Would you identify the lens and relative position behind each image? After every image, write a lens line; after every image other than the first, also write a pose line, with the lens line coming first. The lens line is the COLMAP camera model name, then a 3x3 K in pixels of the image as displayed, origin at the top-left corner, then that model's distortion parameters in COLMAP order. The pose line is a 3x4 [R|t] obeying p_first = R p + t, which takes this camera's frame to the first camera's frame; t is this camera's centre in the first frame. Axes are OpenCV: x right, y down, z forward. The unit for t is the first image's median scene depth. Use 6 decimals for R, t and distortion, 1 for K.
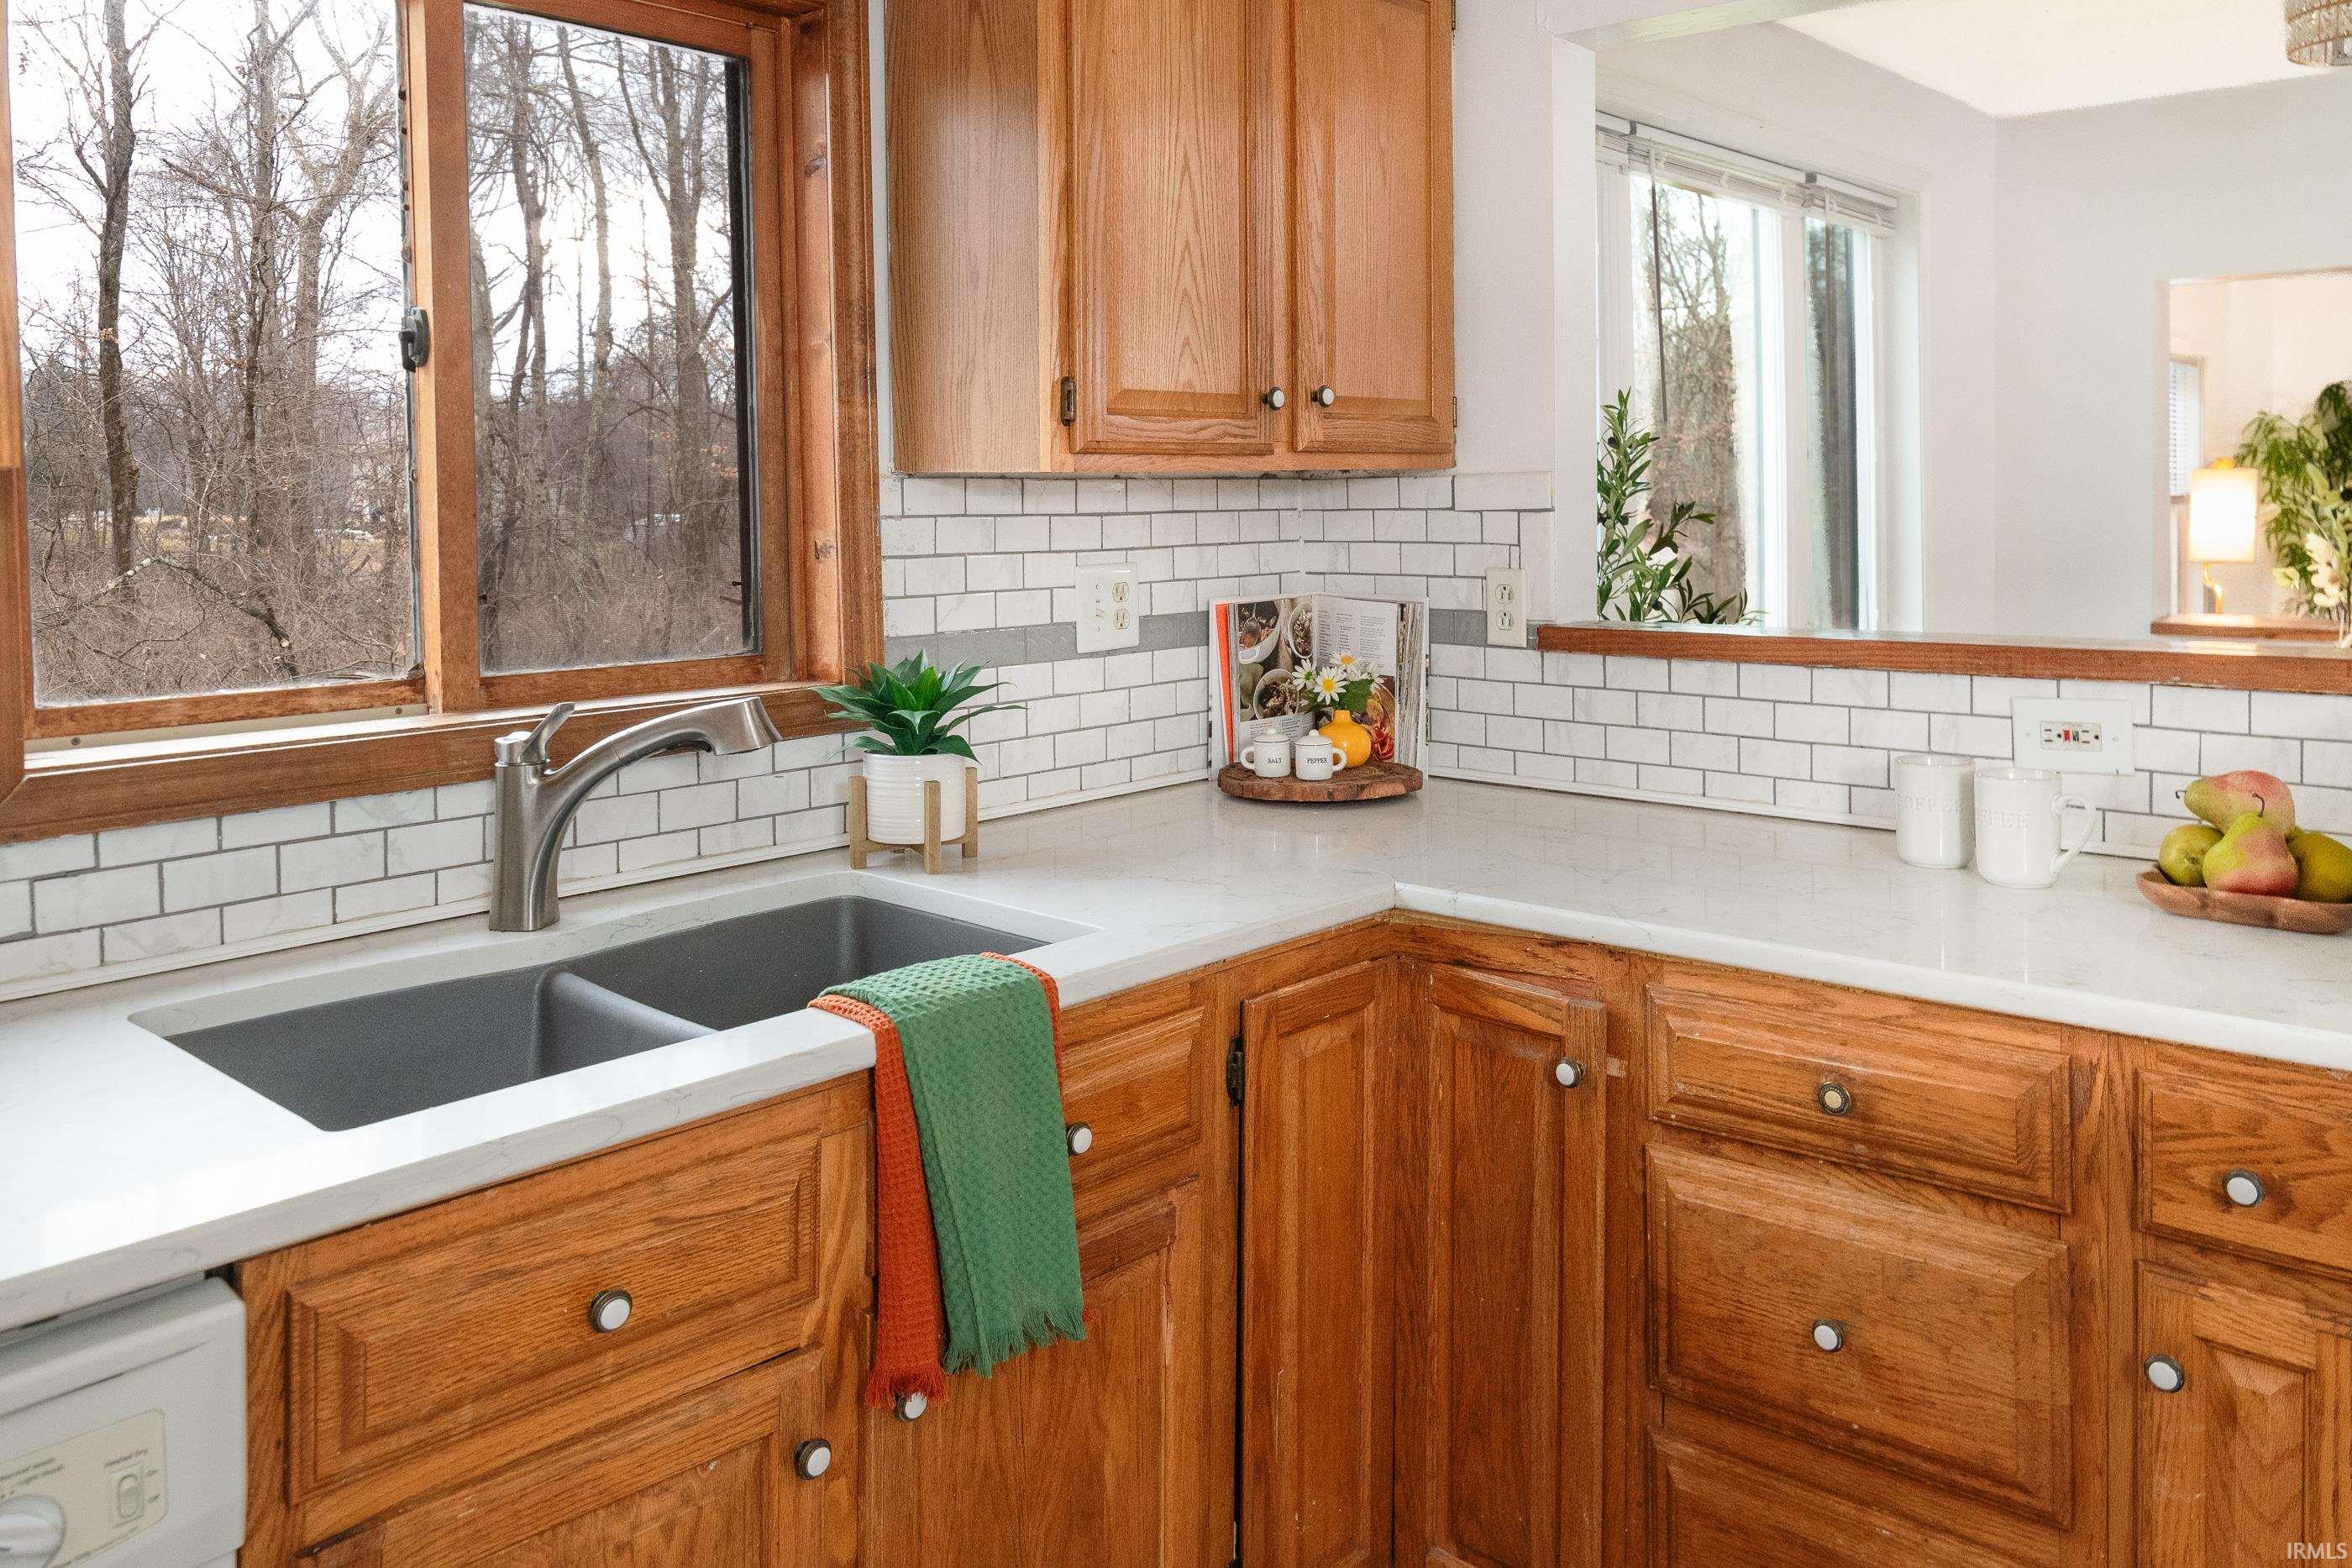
lens RADIAL K [[1820.5, 0, 1271.4], [0, 1820.5, 608.1], [0, 0, 1]] dist [0.008844, 0.004515]
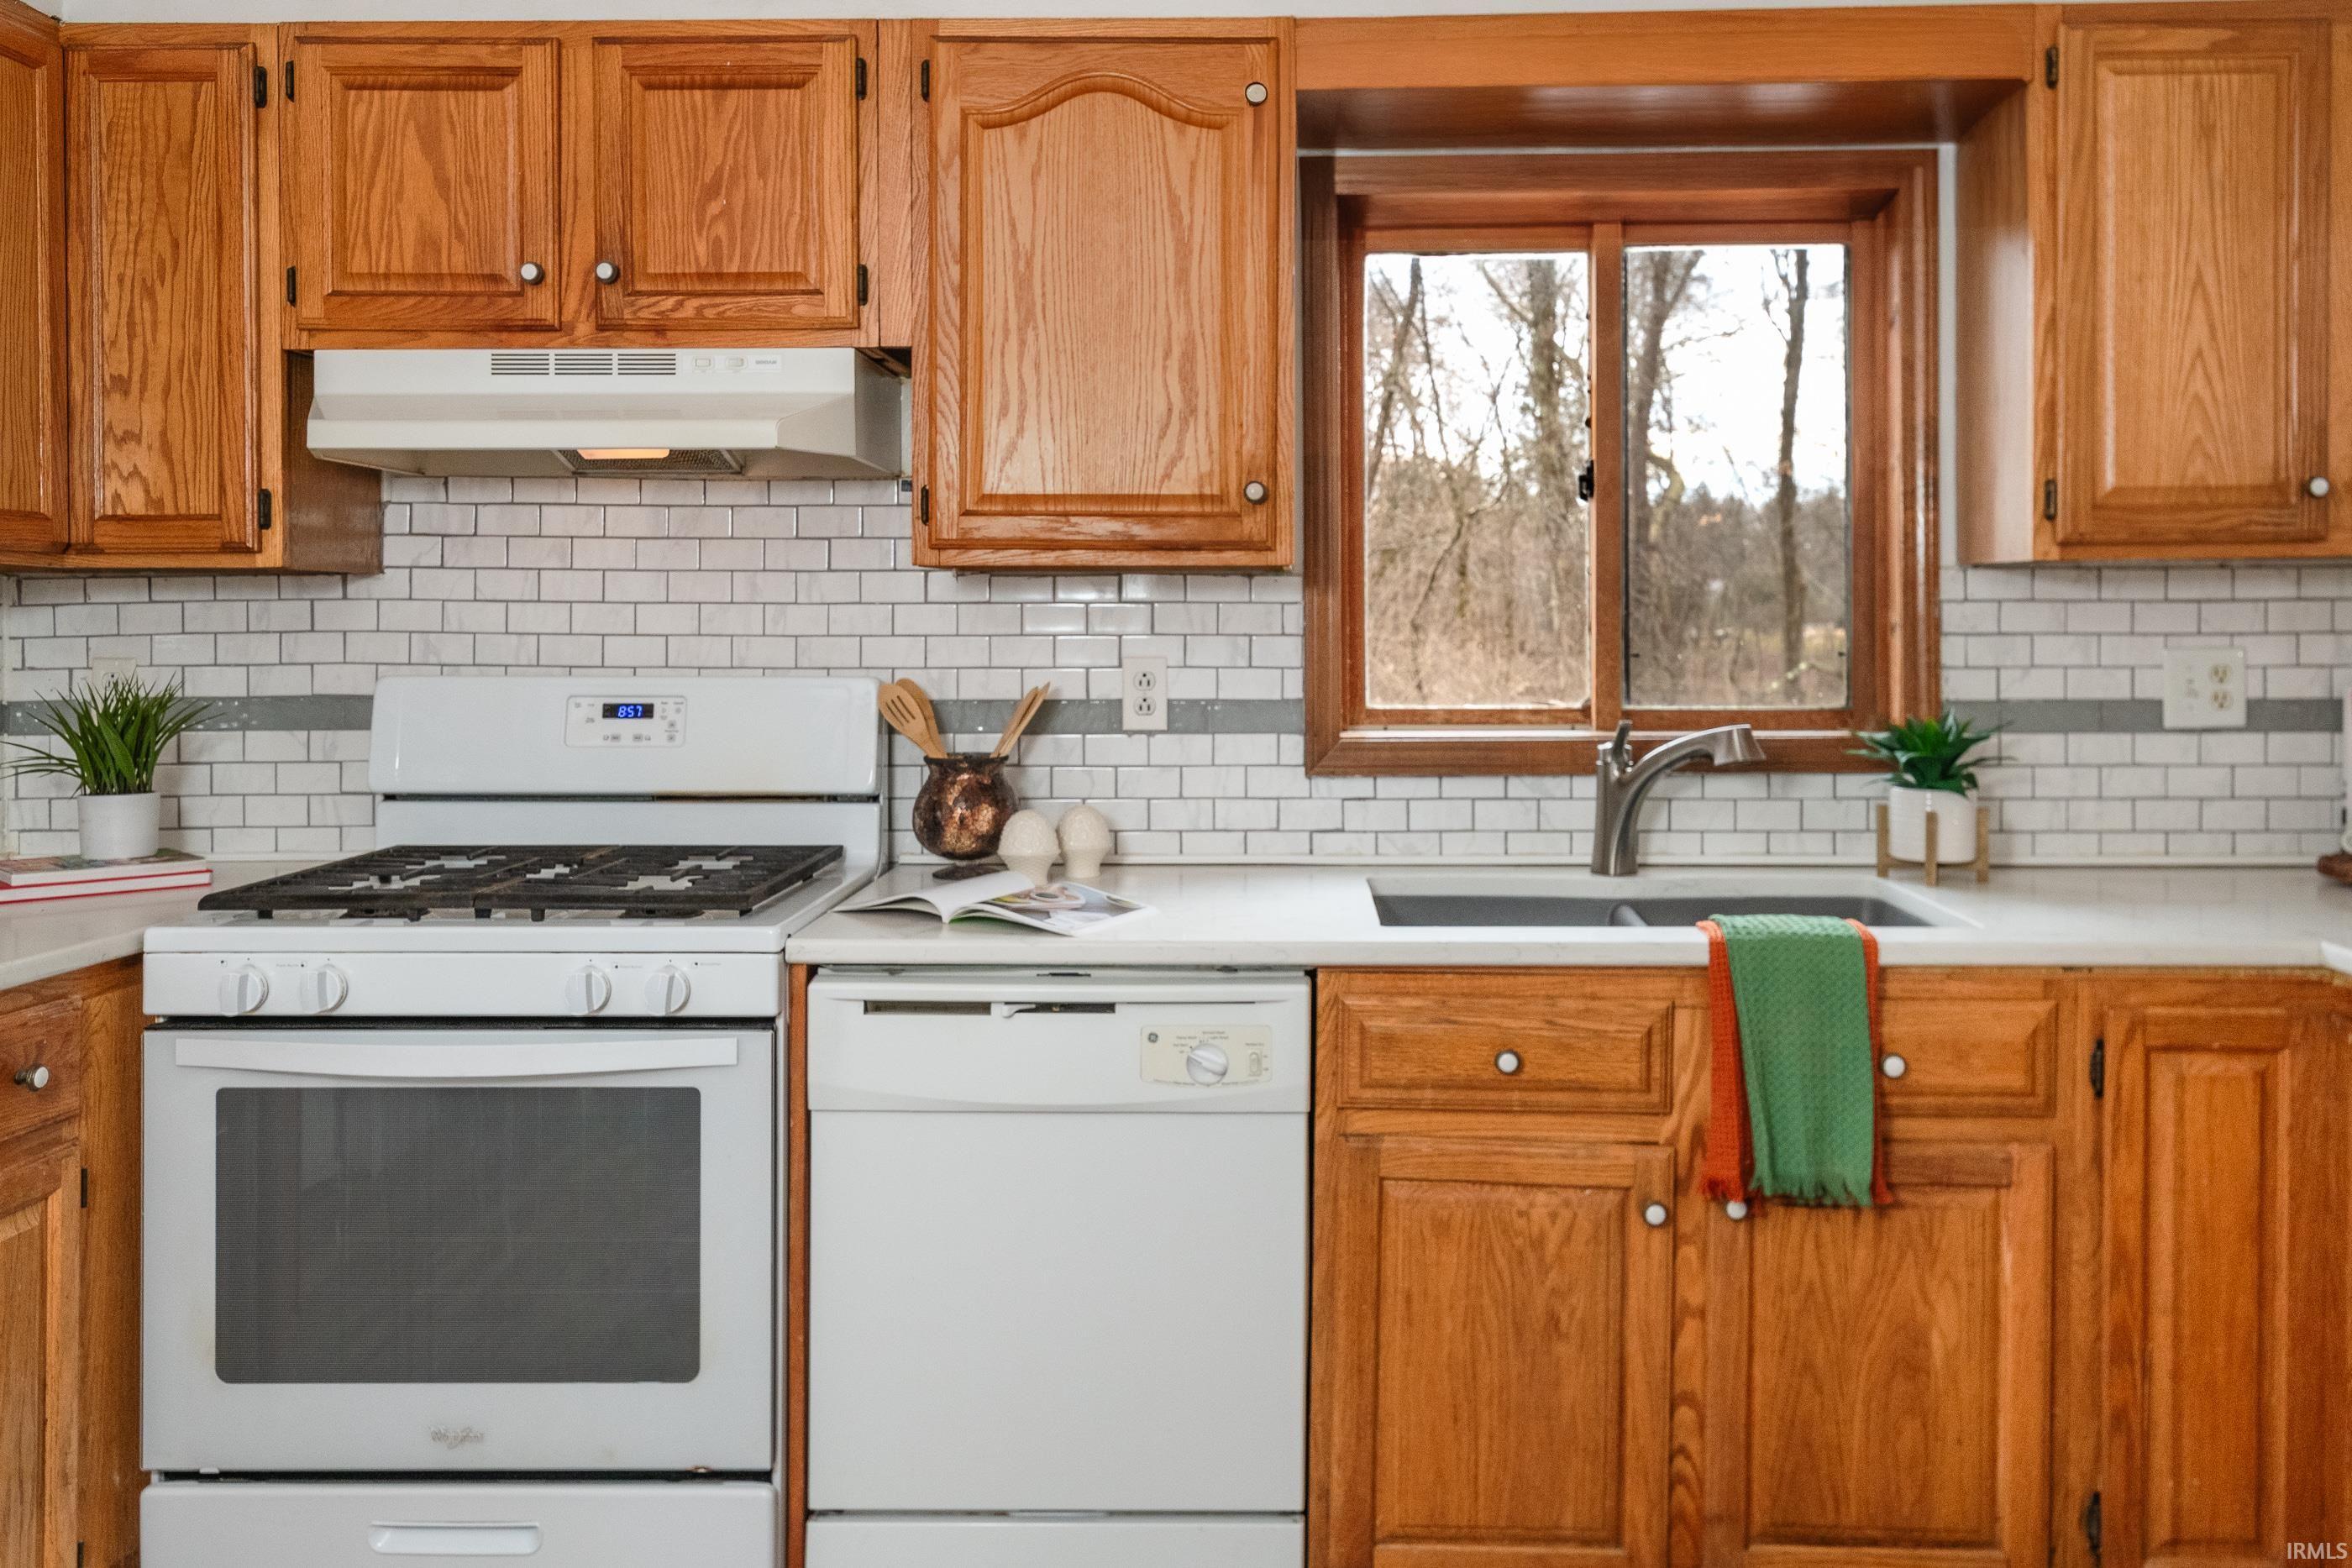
lens RADIAL K [[1797.1, 0, 1176.0], [0, 1797.1, 784.0], [0, 0, 1]] dist [0.000699, -0.000822]
pose [[0.624091, 0.076443, -0.777603, 0.476415], [-0.049016, 0.997073, 0.058679, 0.031314], [0.779813, 0.001494, 0.626011, -0.184634]]
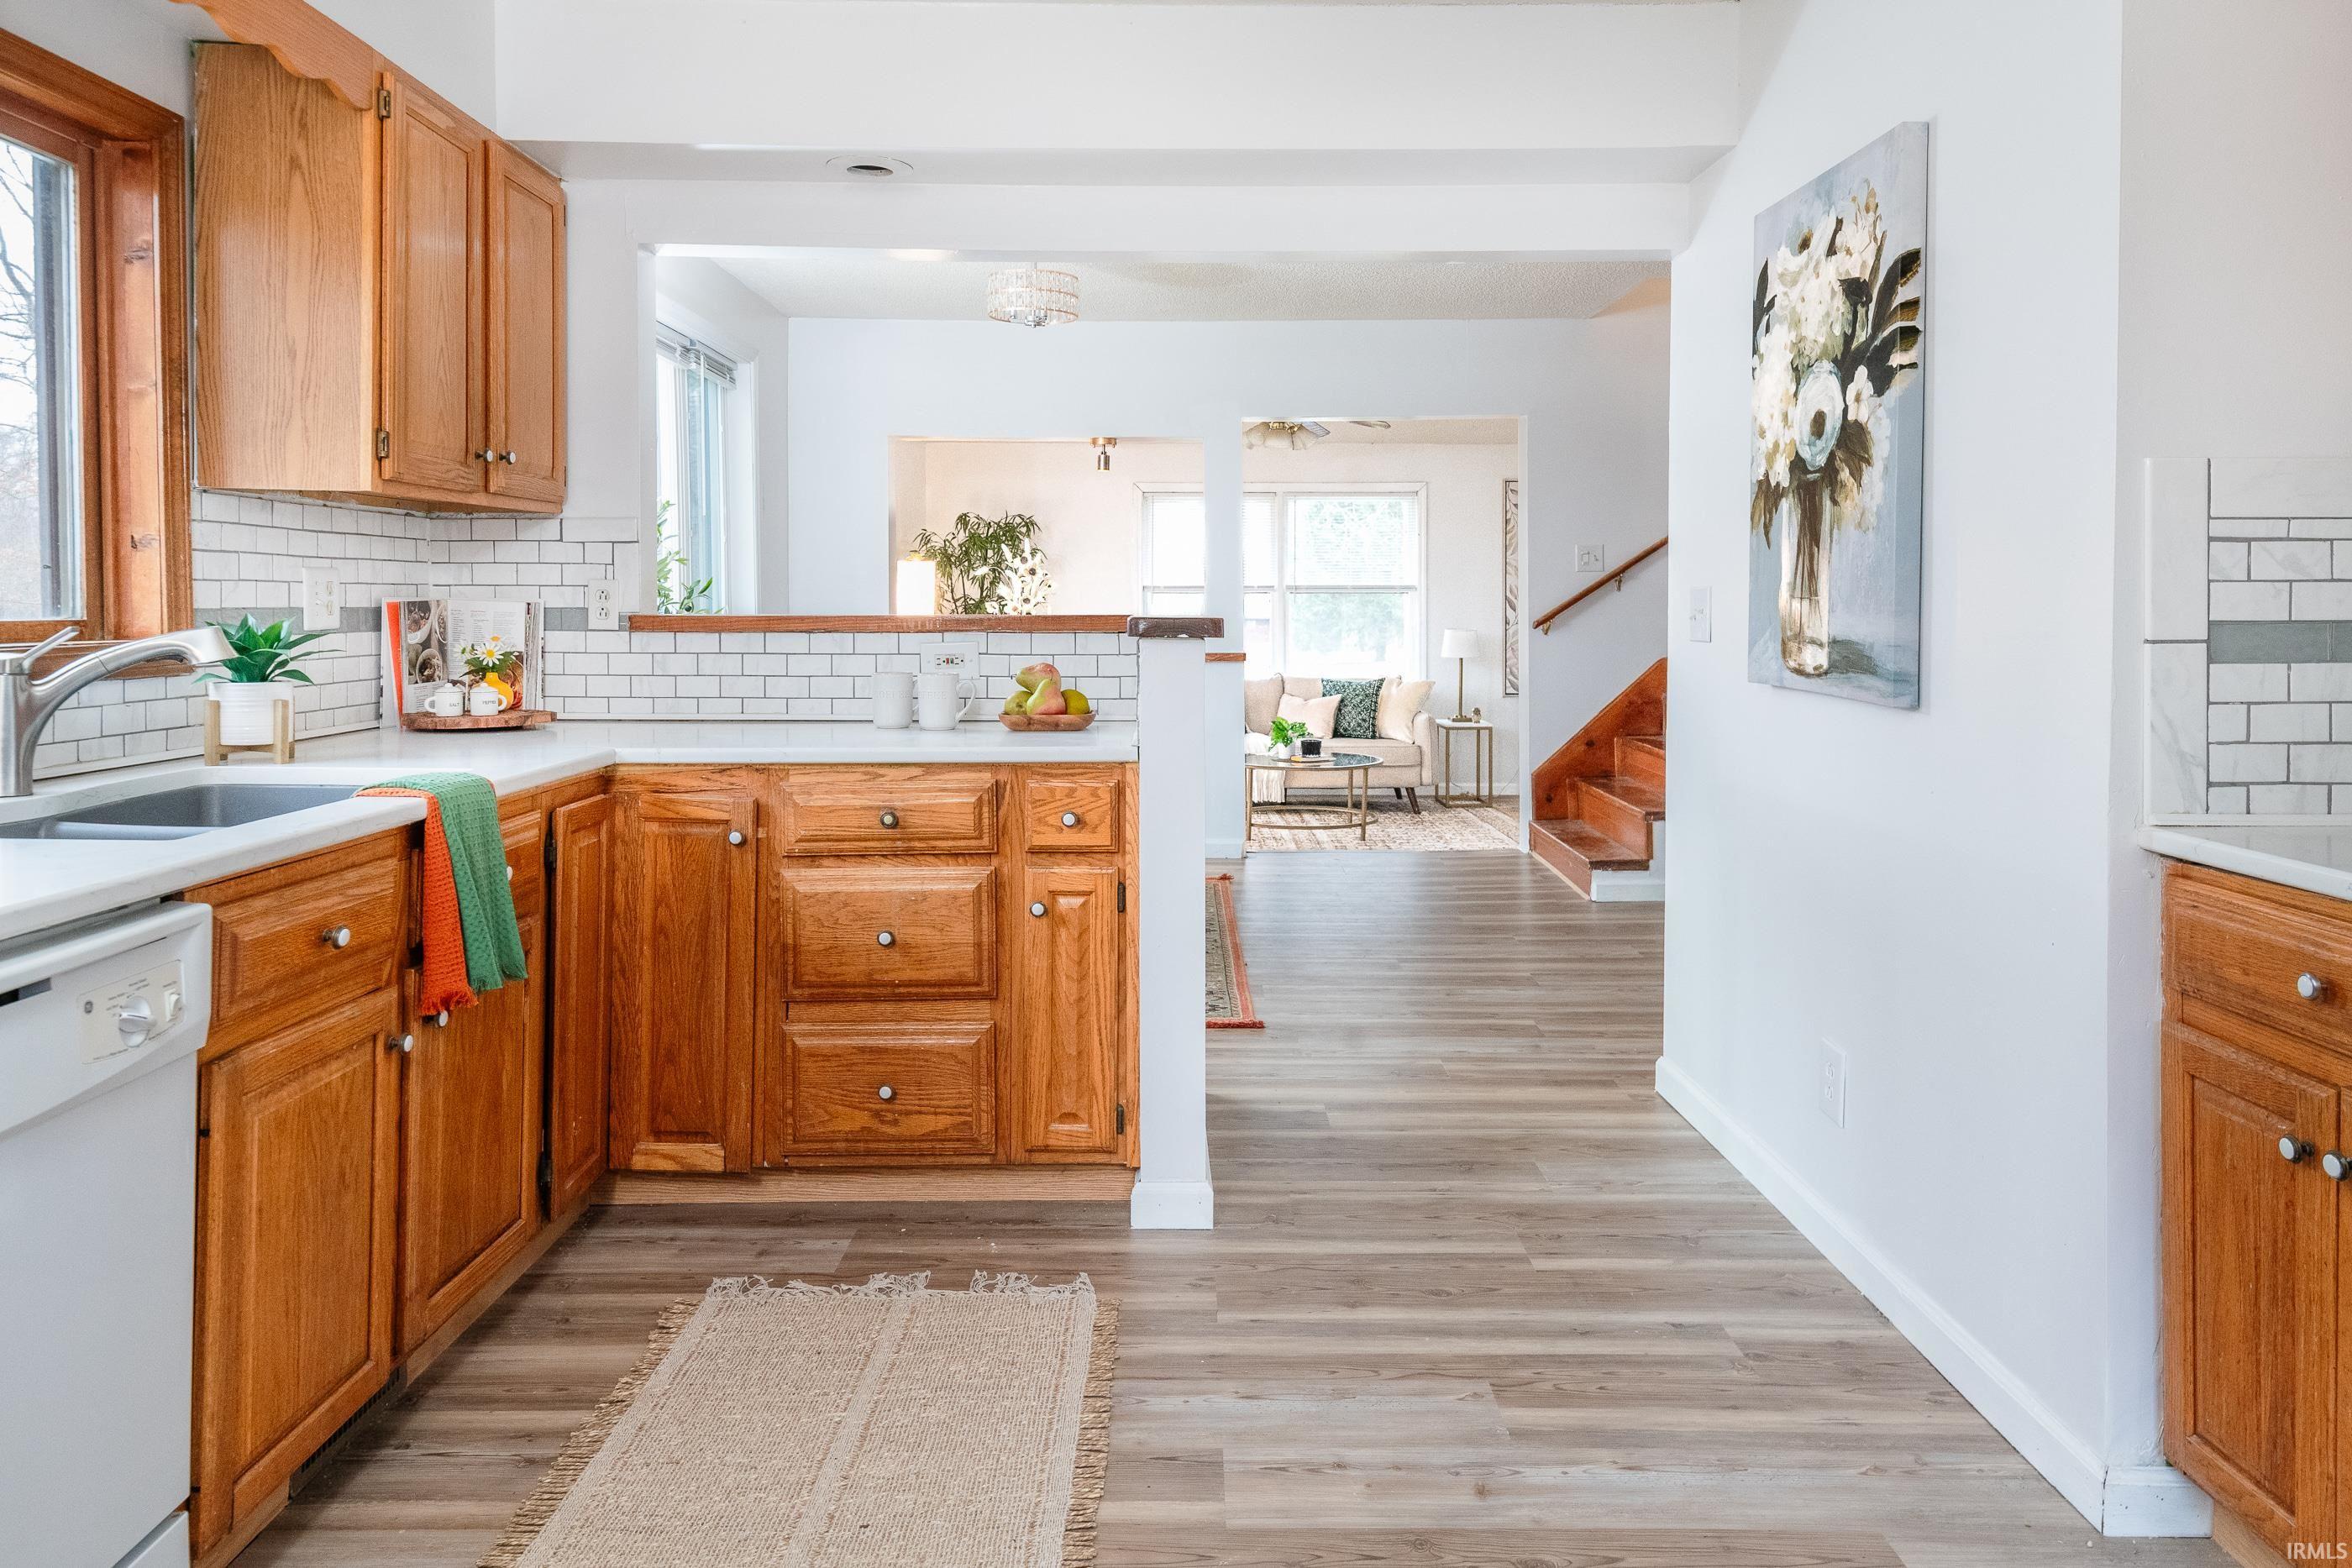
lens RADIAL K [[1477.8, 0, 1176.0], [0, 1477.8, 784.0], [0, 0, 1]] dist [0.002243, 0.001482]
pose [[0.762865, -0.061033, 0.643670, -0.436067], [0.022411, 0.997432, 0.068016, 0.104866], [-0.646169, -0.037461, 0.762275, -0.405459]]
